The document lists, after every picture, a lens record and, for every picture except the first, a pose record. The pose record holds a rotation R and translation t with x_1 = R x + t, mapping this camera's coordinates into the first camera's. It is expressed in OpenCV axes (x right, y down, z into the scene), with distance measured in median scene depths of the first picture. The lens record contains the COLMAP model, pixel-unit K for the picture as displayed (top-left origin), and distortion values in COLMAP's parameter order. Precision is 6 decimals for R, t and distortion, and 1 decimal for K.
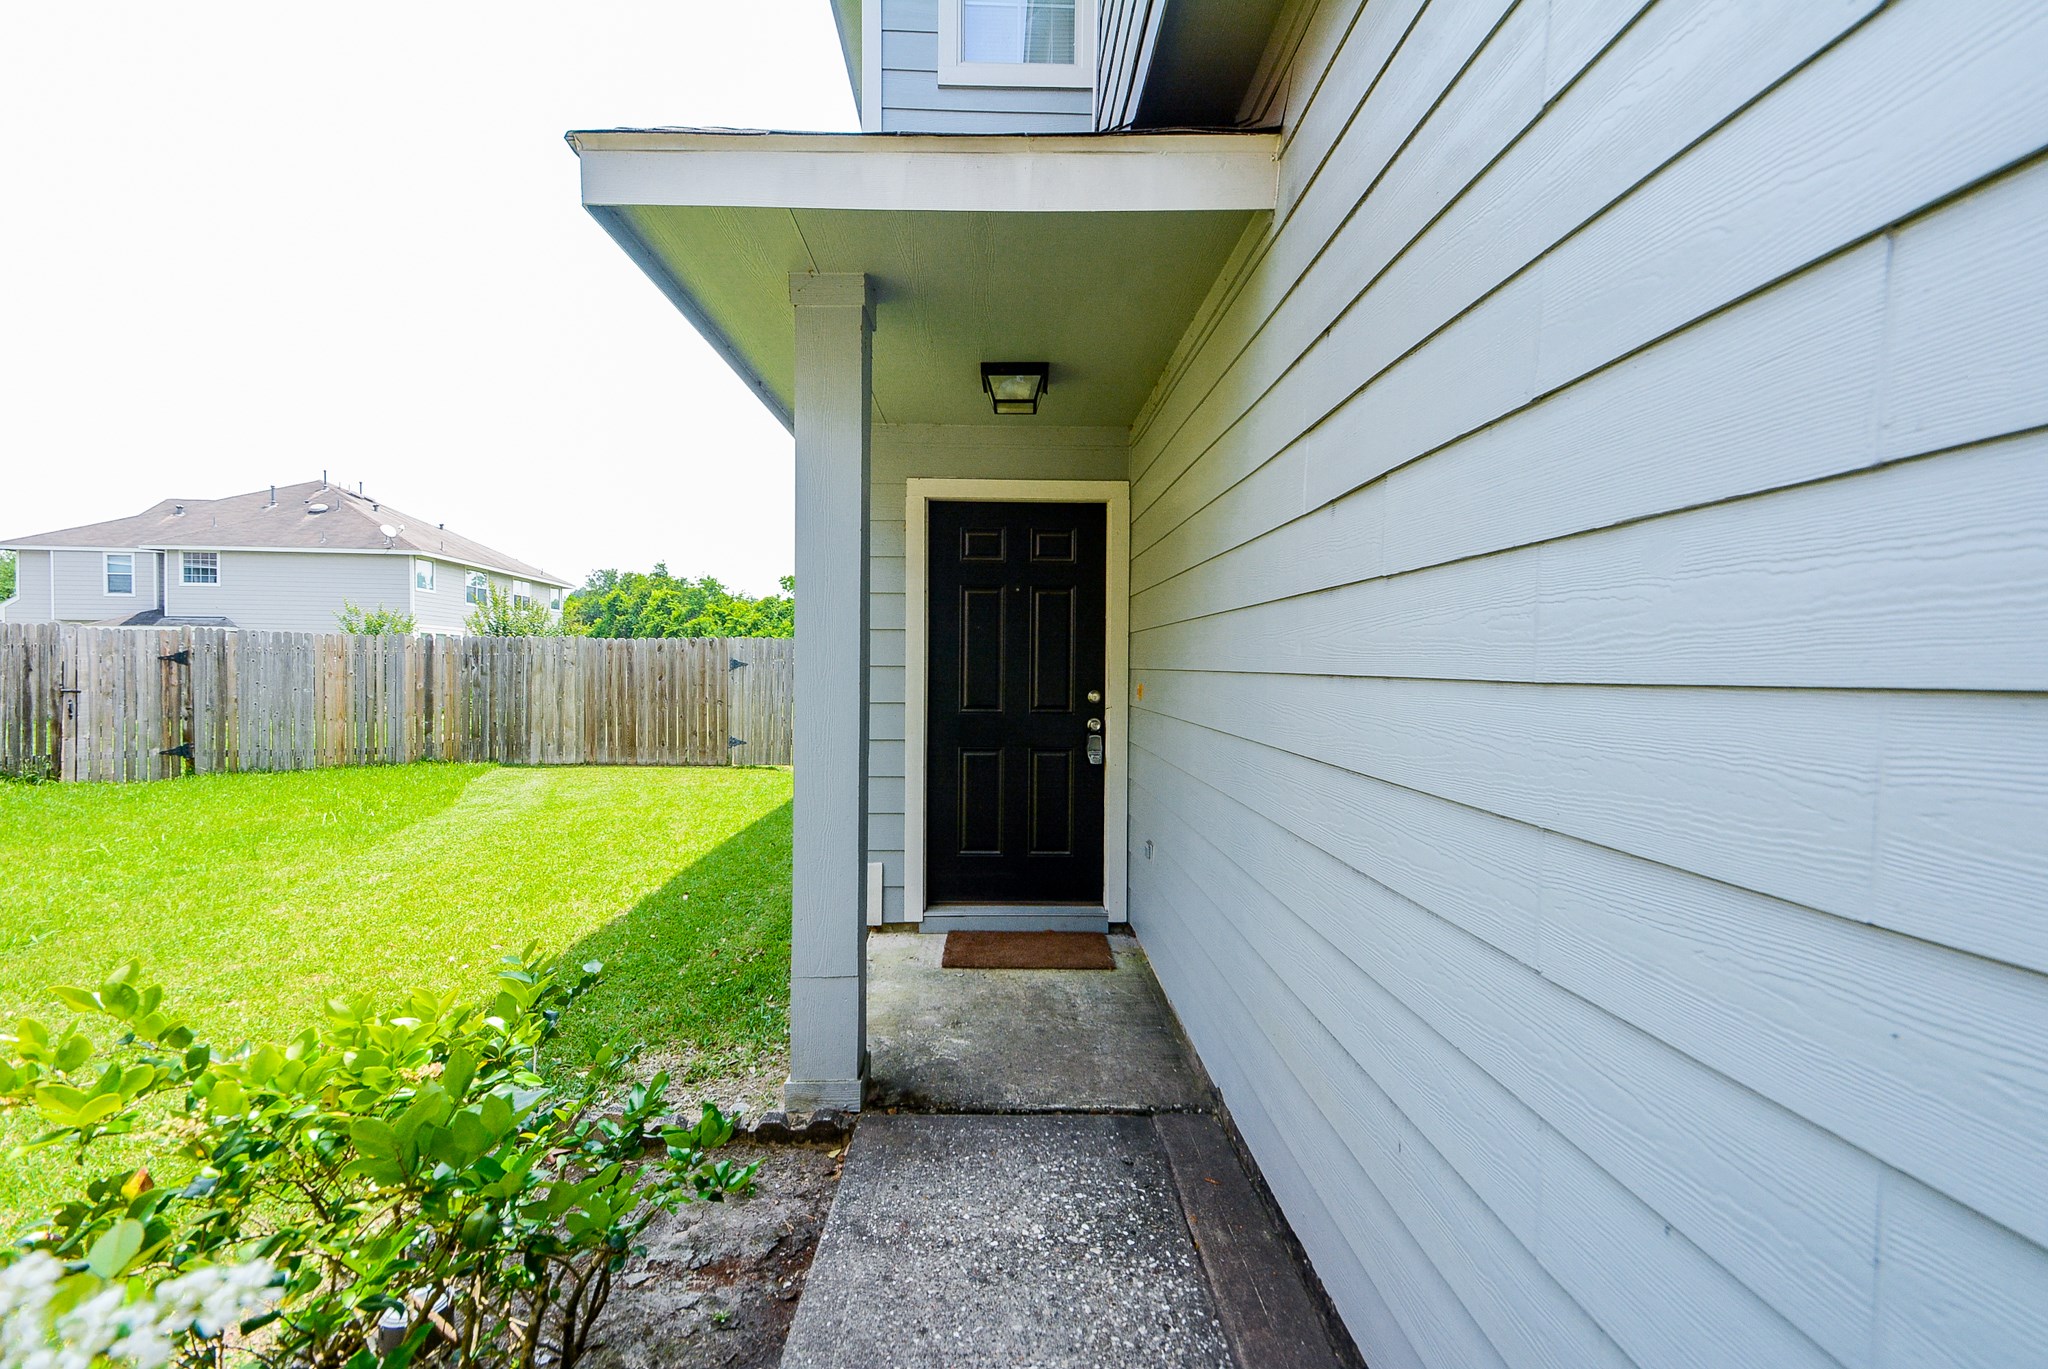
lens RADIAL K [[928.9, 0, 1020.5], [0, 928.9, 677.8], [0, 0, 1]] dist [0.003202, -0.002066]
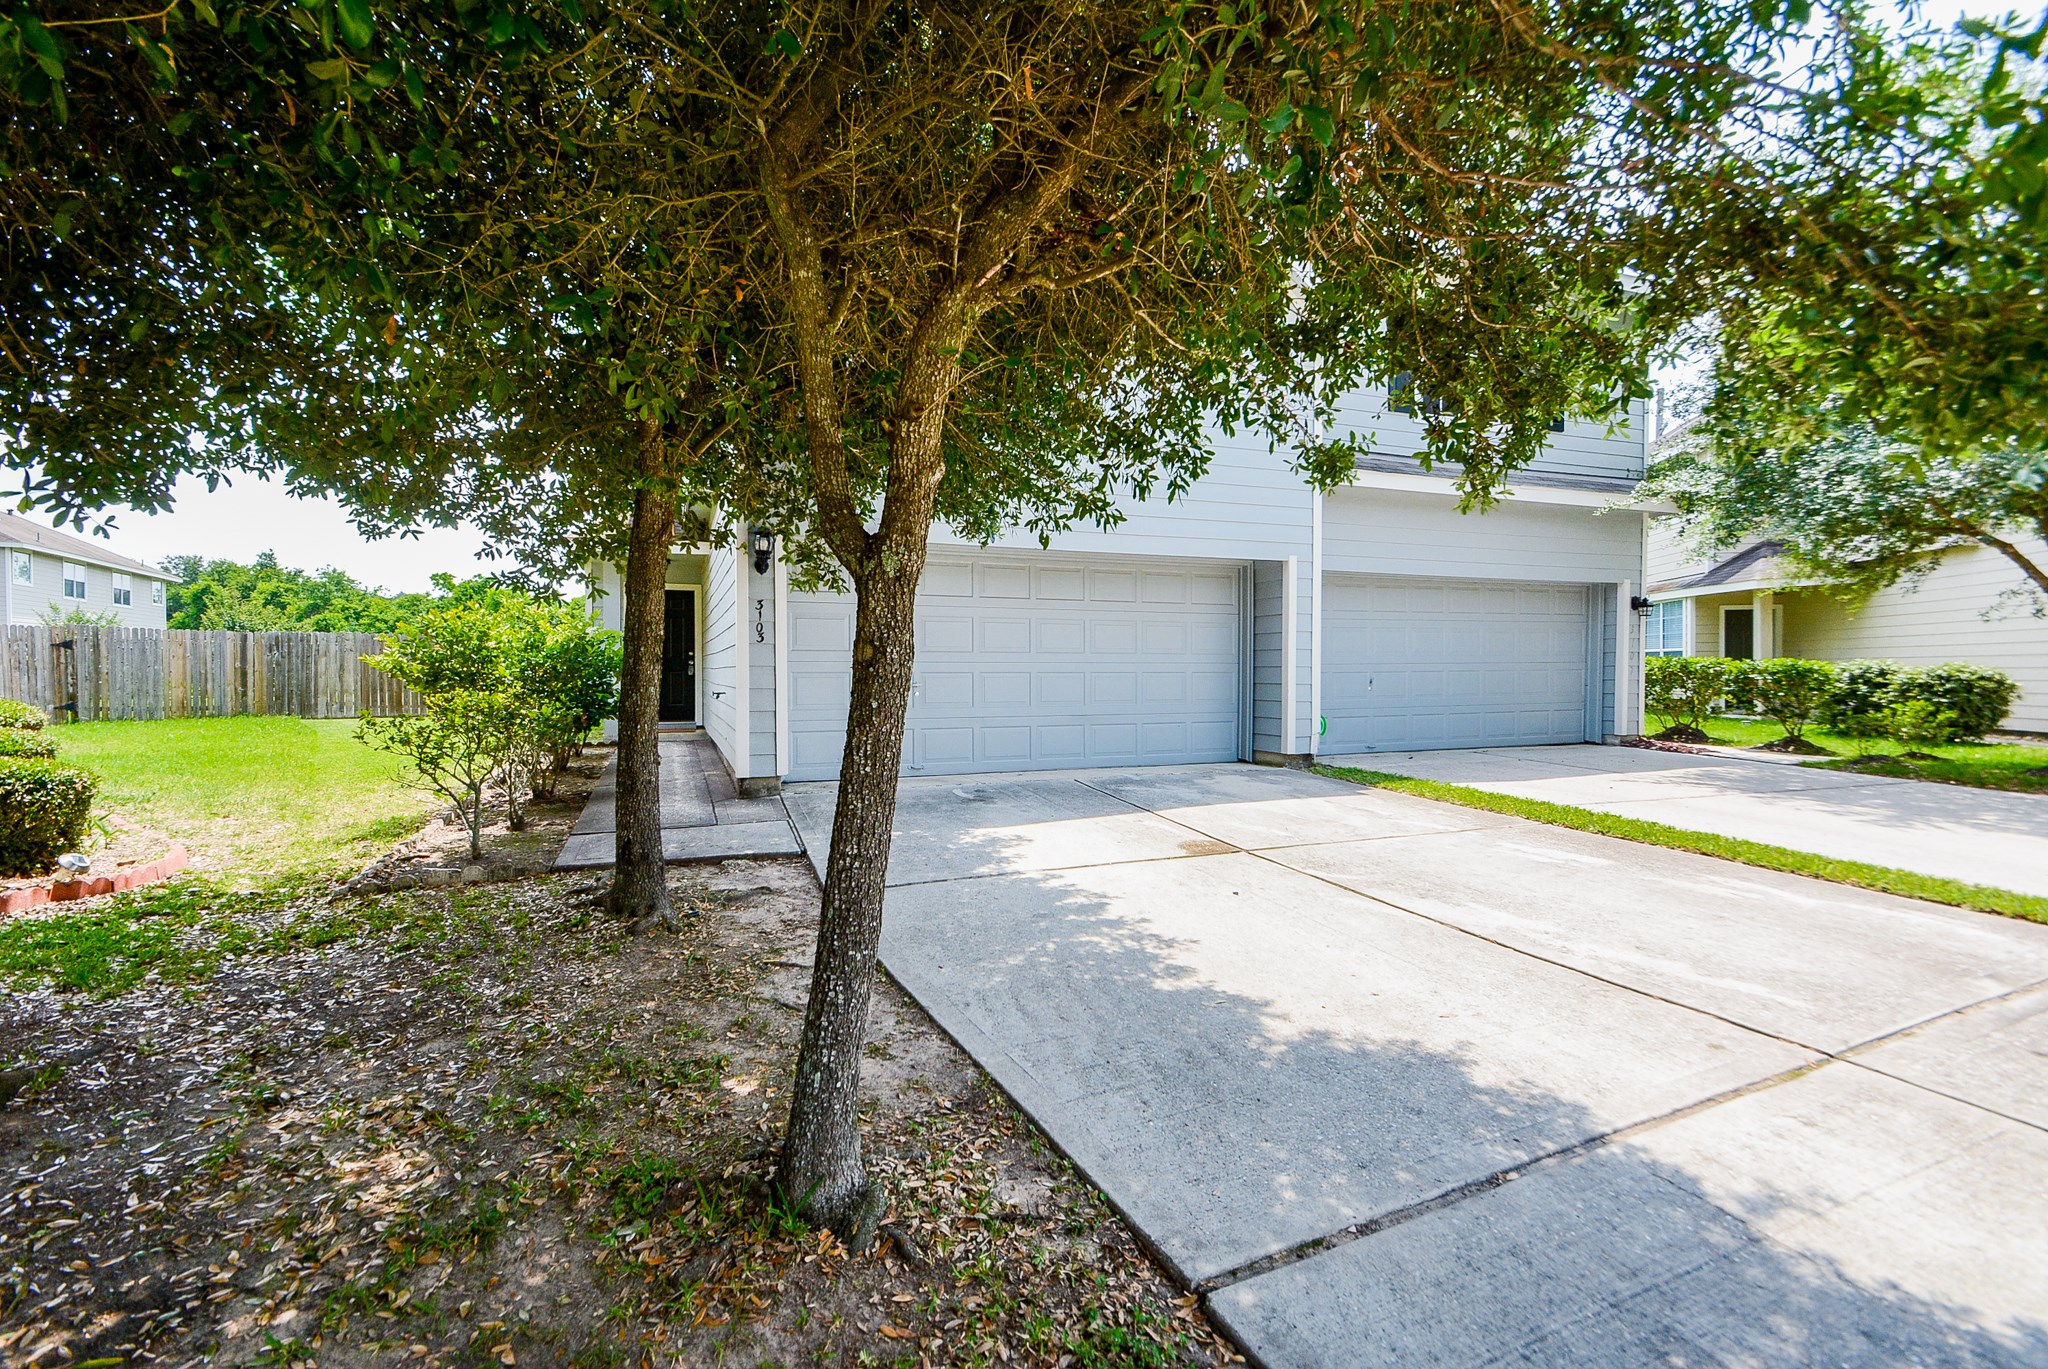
lens RADIAL K [[928.9, 0, 1044.0], [0, 928.9, 672.6], [0, 0, 1]] dist [0.003202, -0.002066]
pose [[0.935319, -0.006762, 0.353742, 0.029107], [0.009020, 0.999948, -0.004737, 0.037471], [-0.353691, 0.007621, 0.935331, -0.788446]]
